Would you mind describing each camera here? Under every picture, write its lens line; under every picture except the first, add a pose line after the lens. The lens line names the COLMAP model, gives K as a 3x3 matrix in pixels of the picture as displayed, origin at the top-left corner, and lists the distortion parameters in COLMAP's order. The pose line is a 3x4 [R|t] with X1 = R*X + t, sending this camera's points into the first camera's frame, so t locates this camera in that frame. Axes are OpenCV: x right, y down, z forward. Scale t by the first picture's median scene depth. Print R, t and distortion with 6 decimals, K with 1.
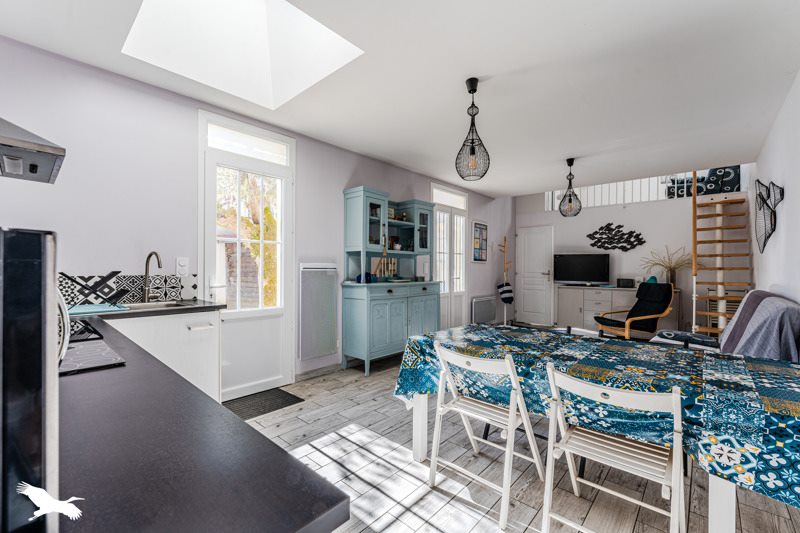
lens RADIAL K [[341.4, 0, 399.1], [0, 341.4, 268.3], [0, 0, 1]] dist [-0.000229, -0.000002]
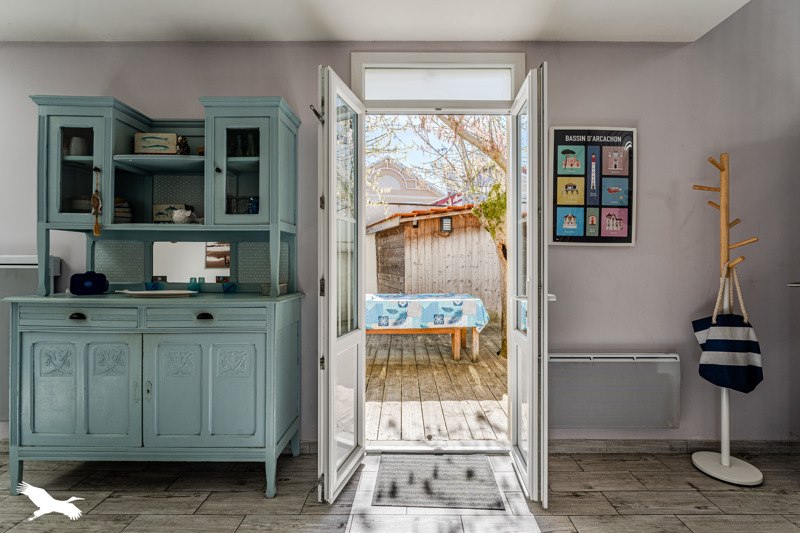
lens RADIAL K [[367.9, 0, 400.1], [0, 367.9, 264.3], [0, 0, 1]] dist [0.000759, 0.000072]
pose [[0.664176, -0.003513, -0.747568, 0.376661], [0.003080, 0.999993, -0.001963, 0.000772], [0.747570, -0.000999, 0.664182, 0.613566]]
